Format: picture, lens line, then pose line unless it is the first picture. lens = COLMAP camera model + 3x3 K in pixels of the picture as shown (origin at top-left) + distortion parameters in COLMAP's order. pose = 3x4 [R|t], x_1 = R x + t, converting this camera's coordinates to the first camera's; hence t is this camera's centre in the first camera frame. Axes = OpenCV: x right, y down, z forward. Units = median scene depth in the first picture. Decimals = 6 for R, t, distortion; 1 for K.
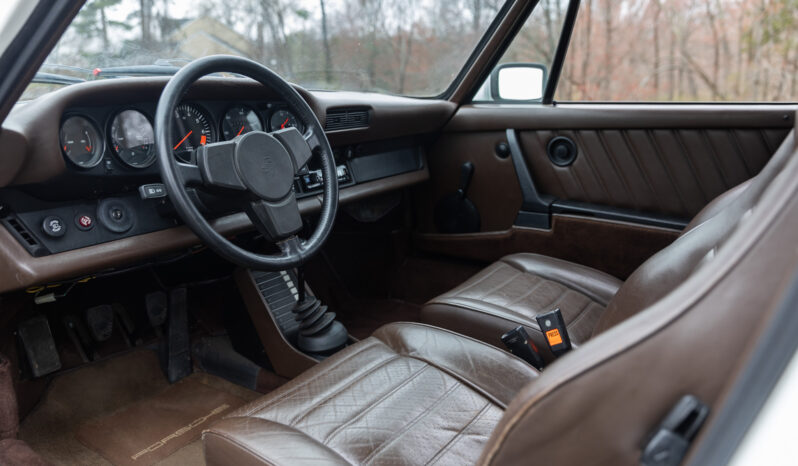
lens RADIAL K [[641.7, 0, 400.8], [0, 641.7, 229.3], [0, 0, 1]] dist [0.015963, -0.006286]
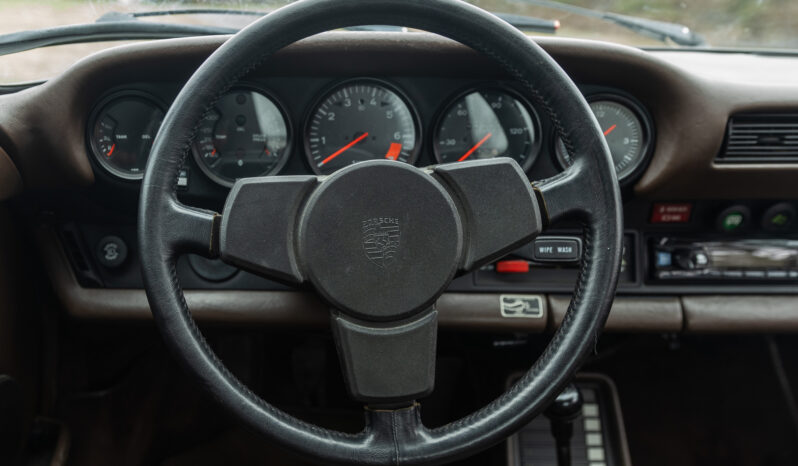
lens RADIAL K [[658.1, 0, 397.7], [0, 658.1, 234.7], [0, 0, 1]] dist [0.010631, 0.001282]
pose [[0.510945, 0.280580, -0.812533, 0.127490], [-0.189182, 0.958759, 0.212111, -0.150063], [0.838538, 0.045340, 0.542954, 0.560466]]
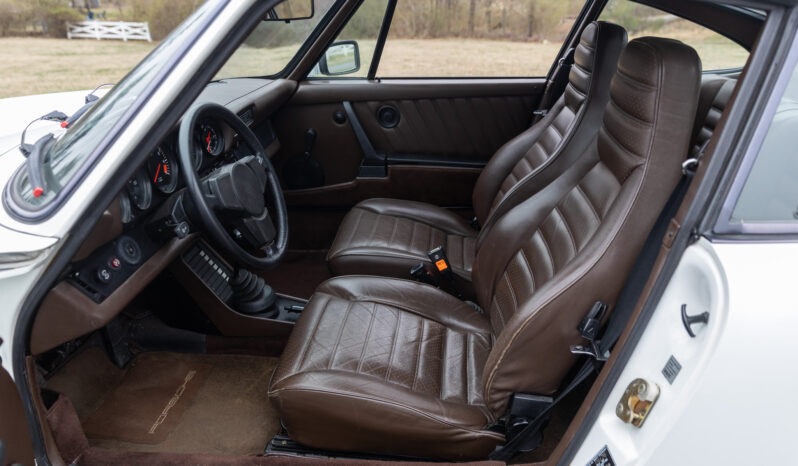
lens RADIAL K [[658.1, 0, 398.4], [0, 658.1, 235.0], [0, 0, 1]] dist [0.010631, 0.001282]
pose [[0.868379, -0.202763, 0.452553, -0.392406], [0.109322, 0.968411, 0.224117, -0.189451], [-0.483700, -0.145144, 0.863115, -0.203123]]
